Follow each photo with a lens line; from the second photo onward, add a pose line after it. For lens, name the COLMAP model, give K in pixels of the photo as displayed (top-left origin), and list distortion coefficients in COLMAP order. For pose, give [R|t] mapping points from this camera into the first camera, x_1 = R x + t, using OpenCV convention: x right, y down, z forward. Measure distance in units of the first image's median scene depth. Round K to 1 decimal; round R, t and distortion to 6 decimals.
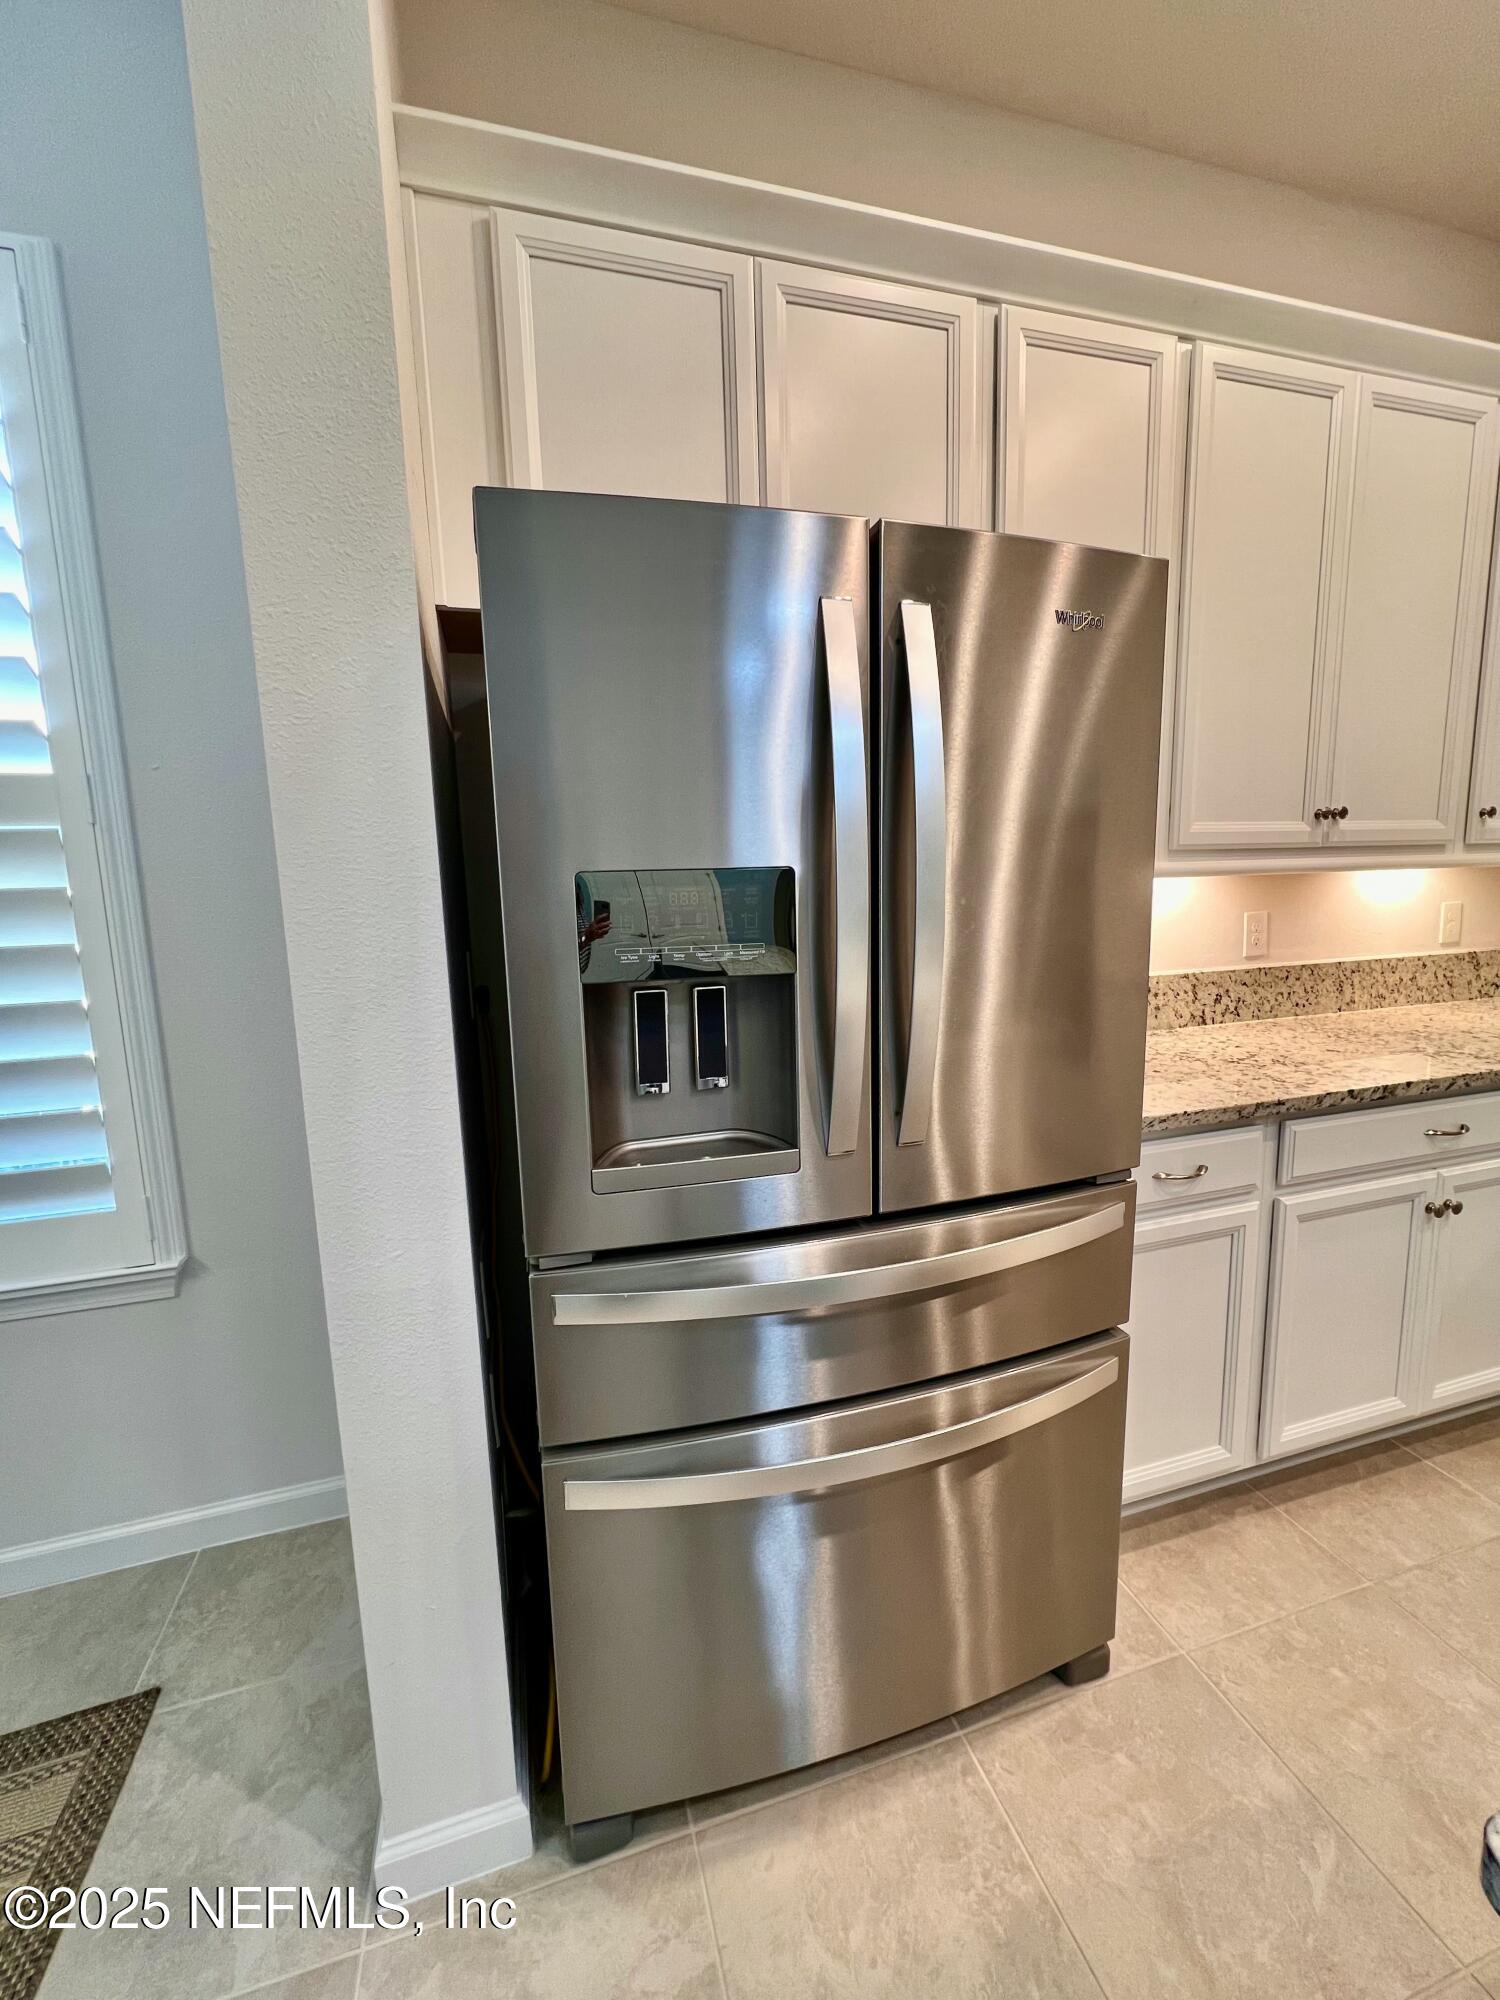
lens RADIAL K [[801.1, 0, 748.6], [0, 801.1, 997.4], [0, 0, 1]] dist [-0.002393, -0.000105]
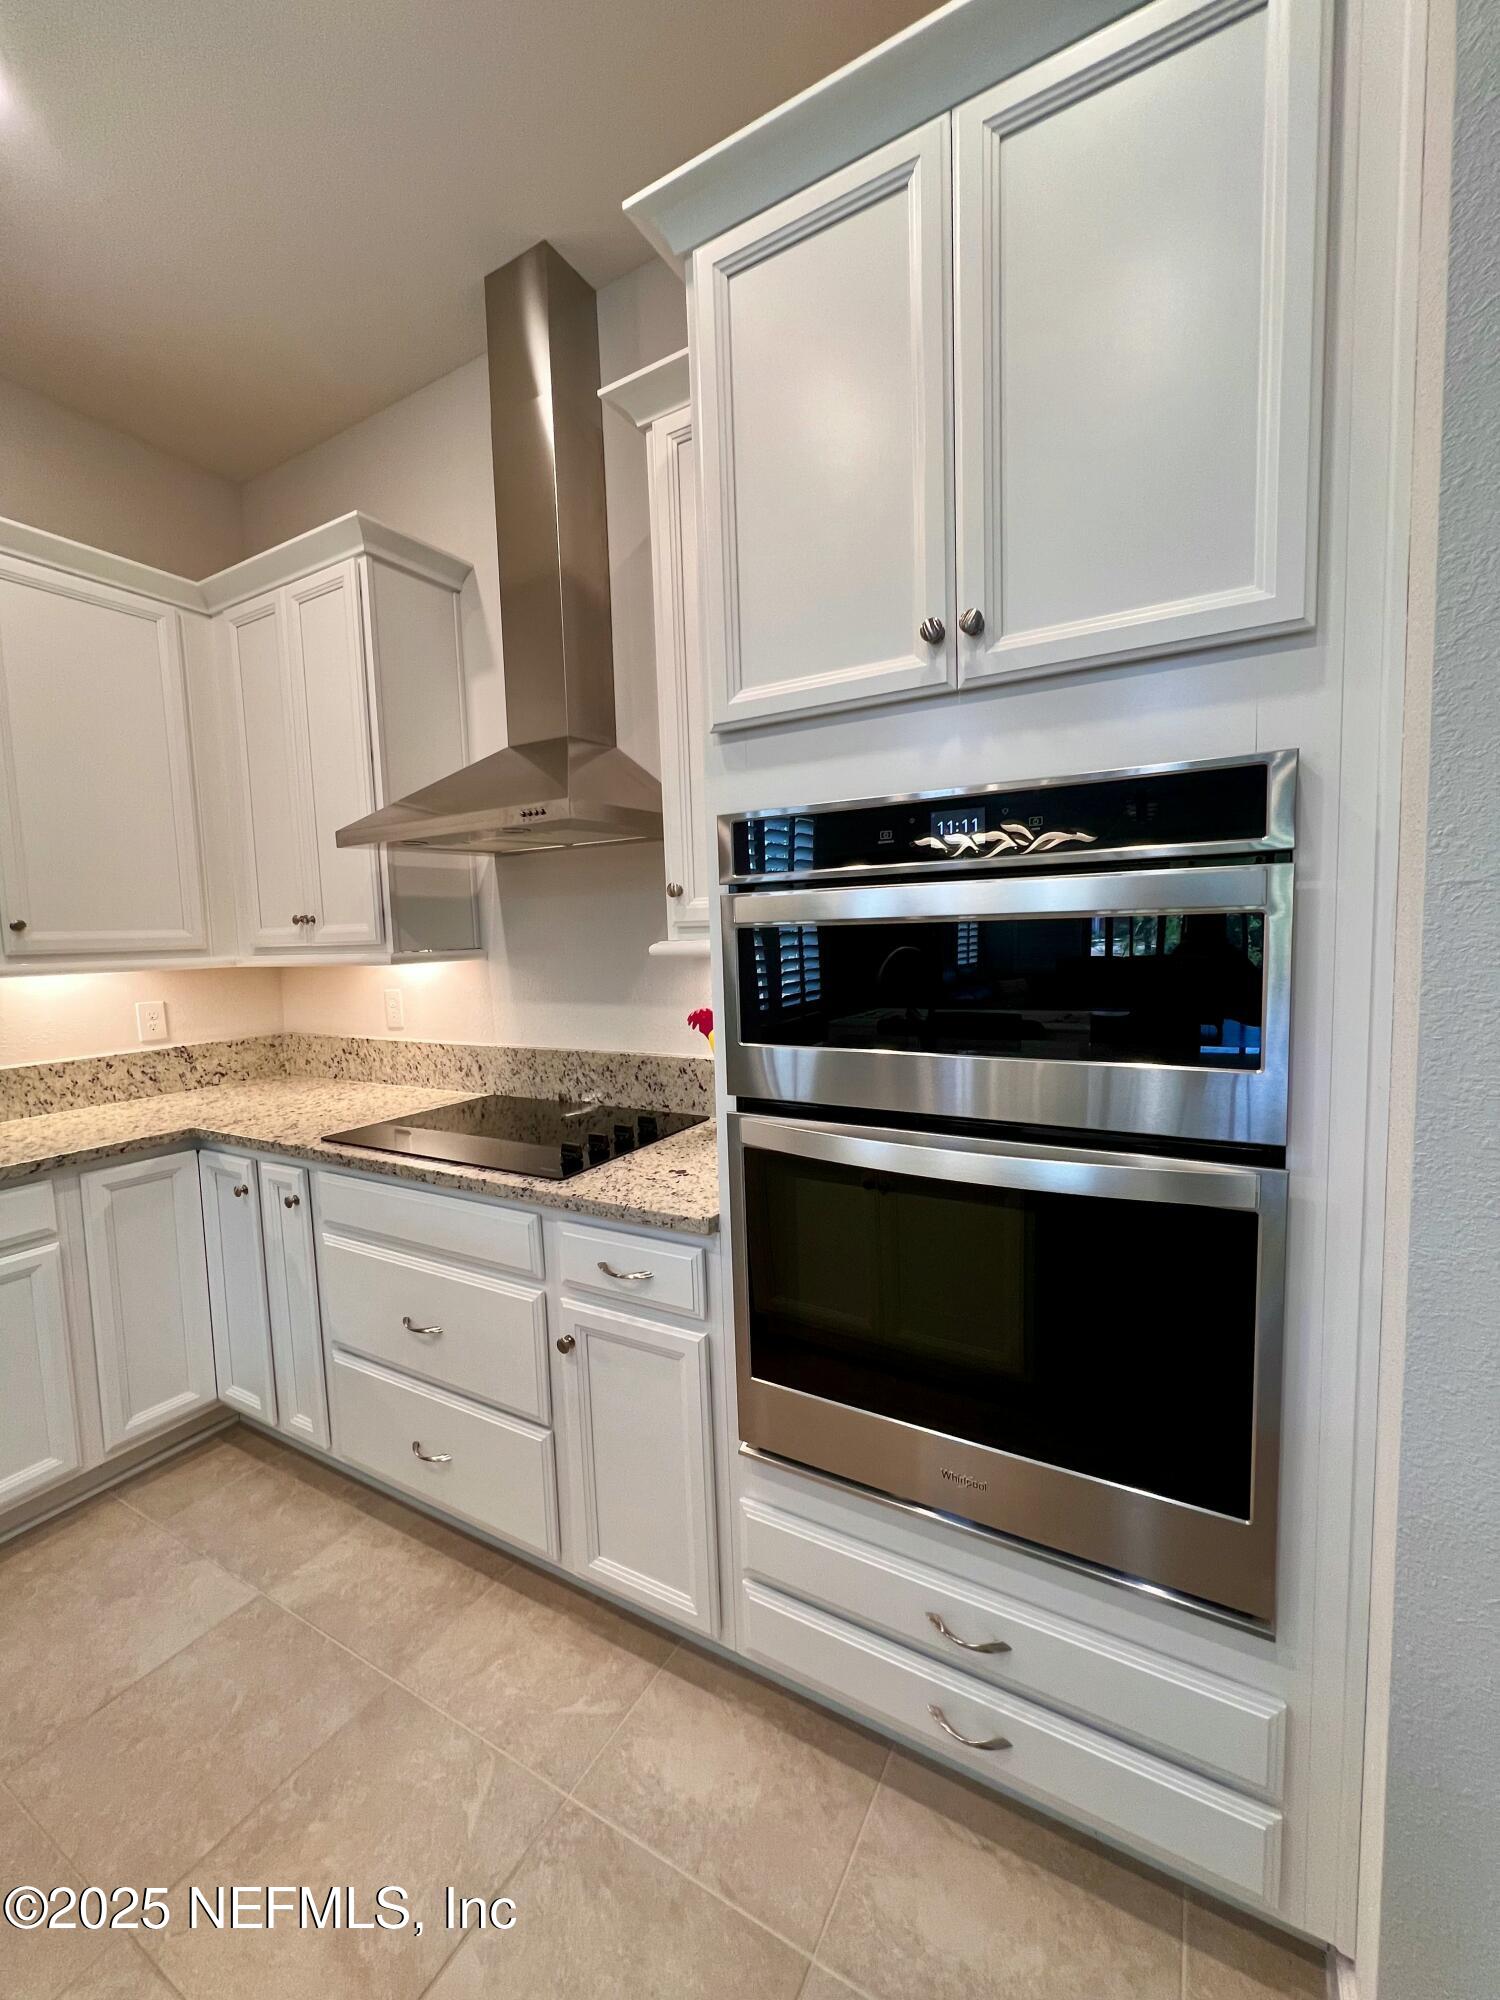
lens RADIAL K [[801.1, 0, 748.6], [0, 801.1, 997.4], [0, 0, 1]] dist [-0.002393, -0.000105]
pose [[0.717444, -0.048332, 0.694938, 1.097806], [0.106993, 0.993399, -0.041367, 0.005329], [-0.688351, 0.104032, 0.717879, -0.477724]]
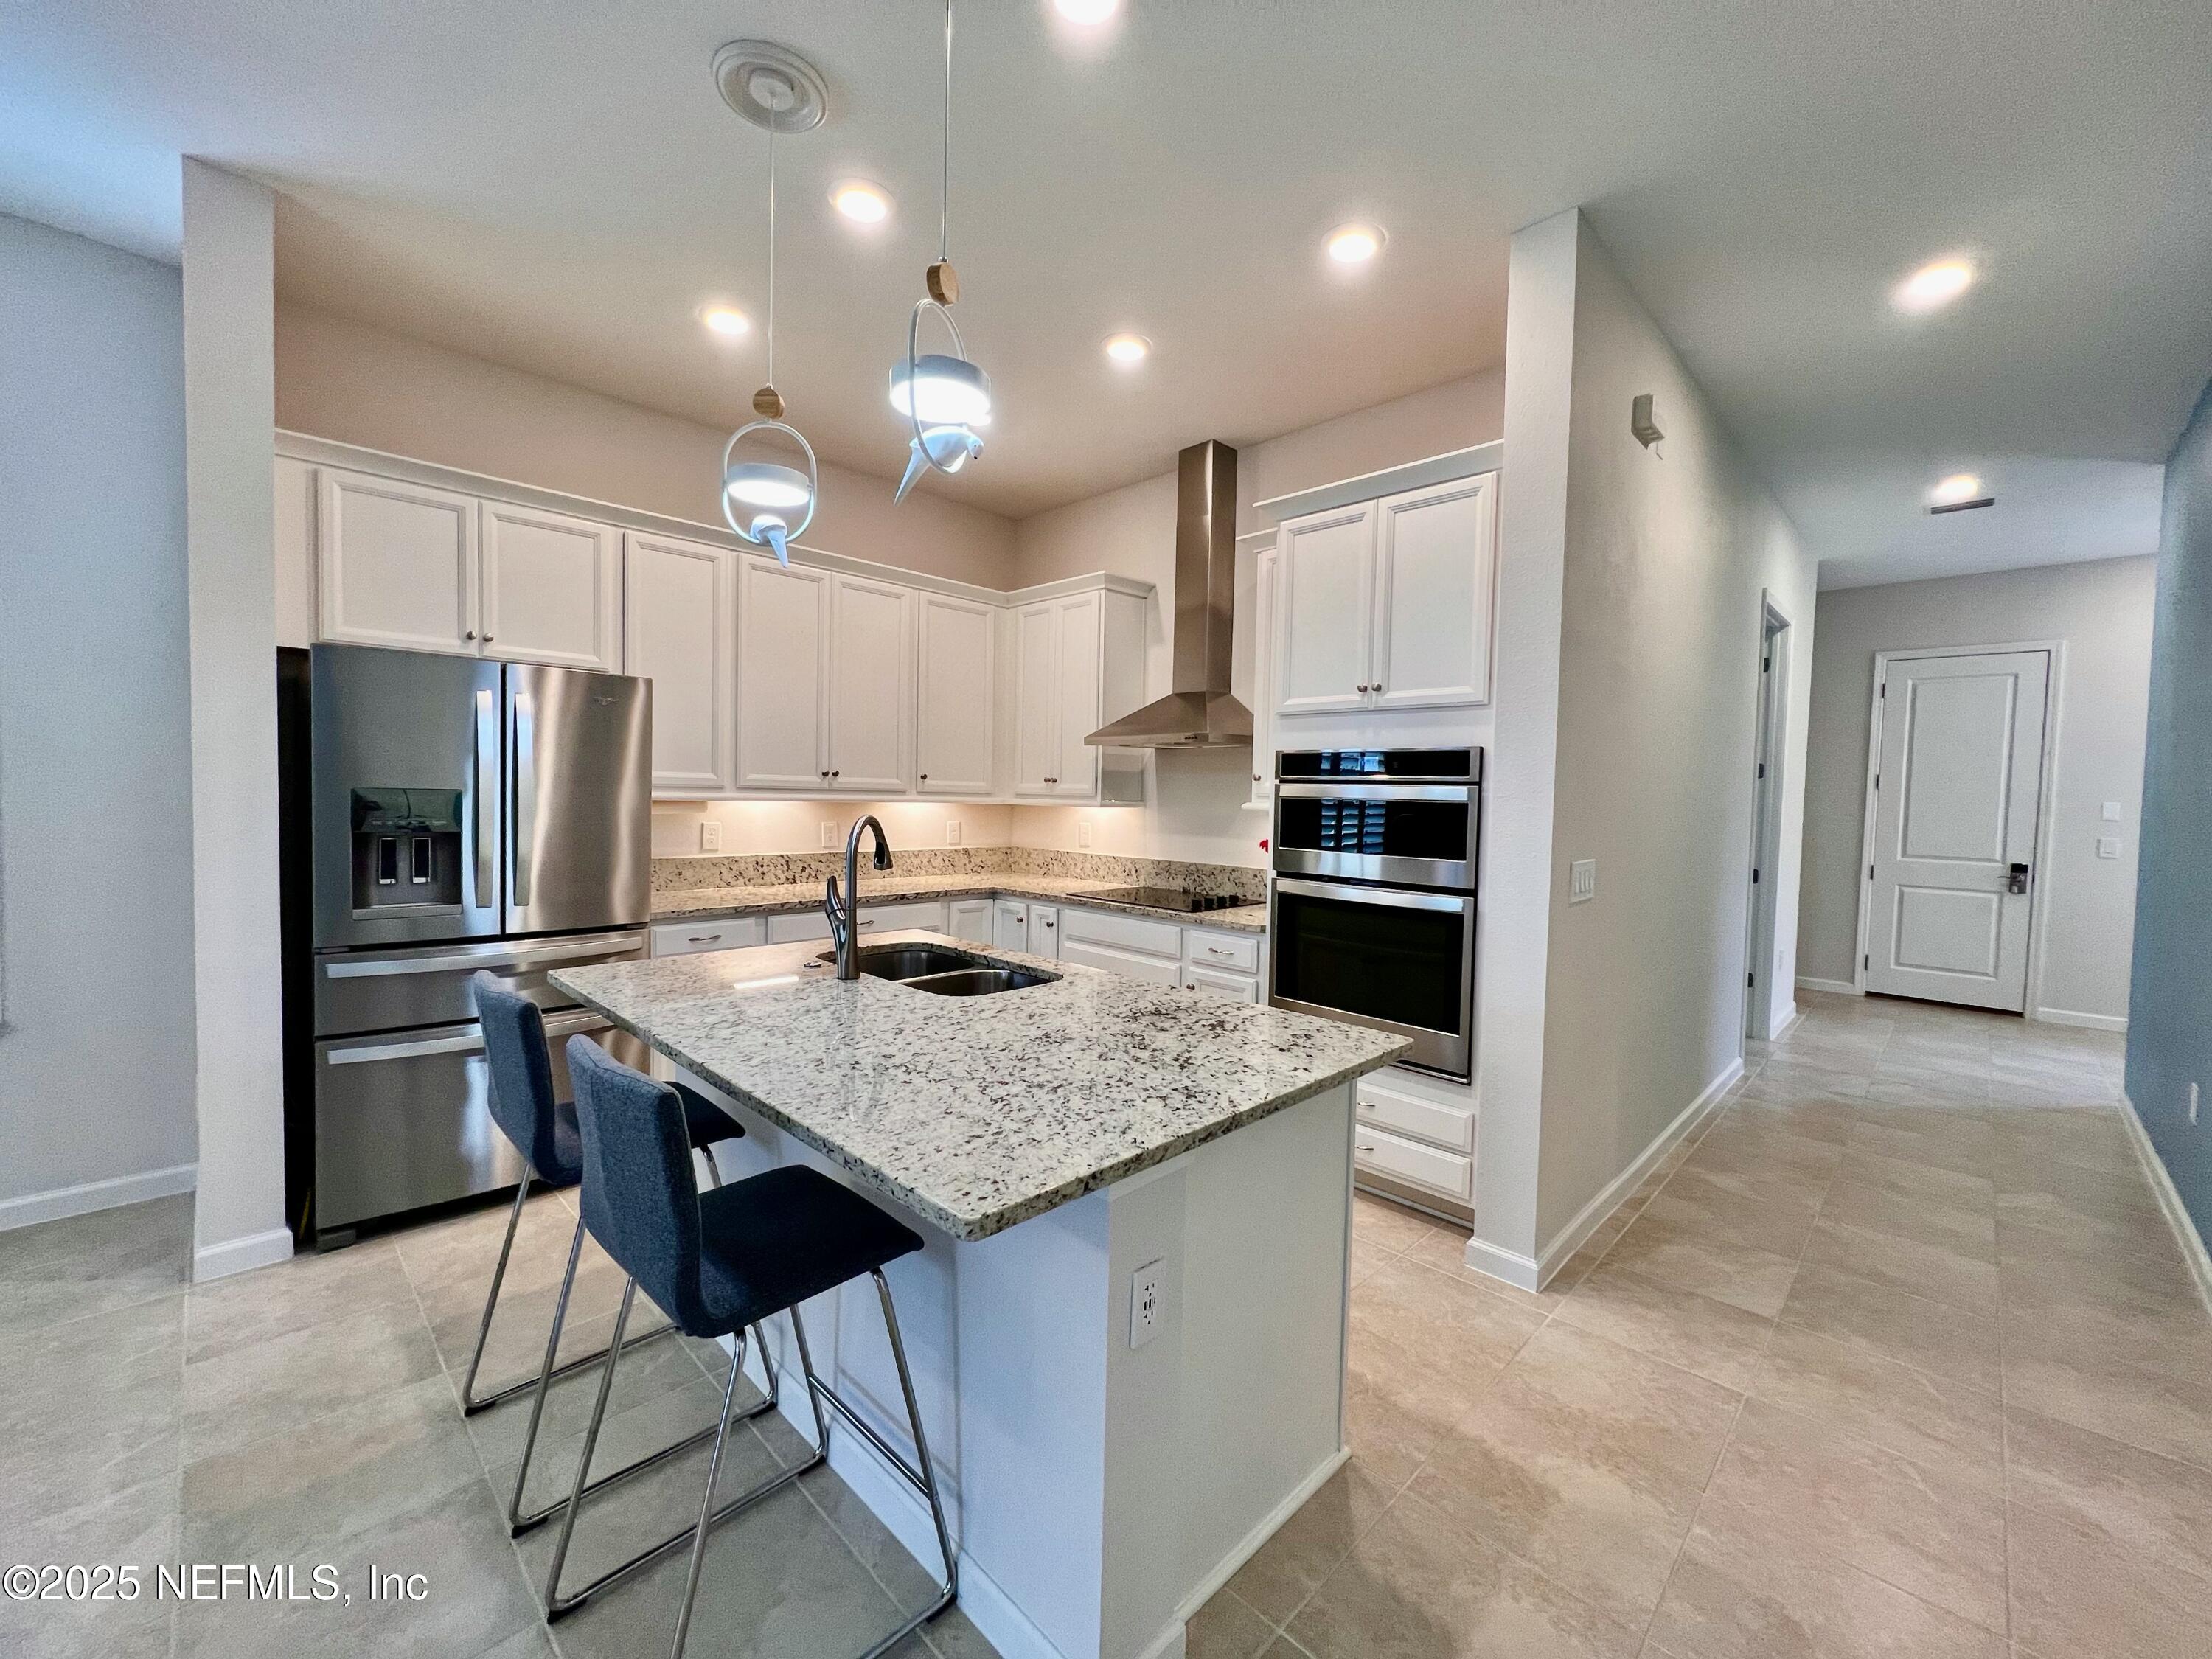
lens RADIAL K [[886.1, 0, 1111.3], [0, 886.1, 828.6], [0, 0, 1]] dist [-0.002393, -0.000105]
pose [[0.872050, 0.032422, 0.488342, 0.297705], [0.019174, 0.994774, -0.100284, 0.172205], [-0.489041, 0.096816, 0.866871, -1.491108]]
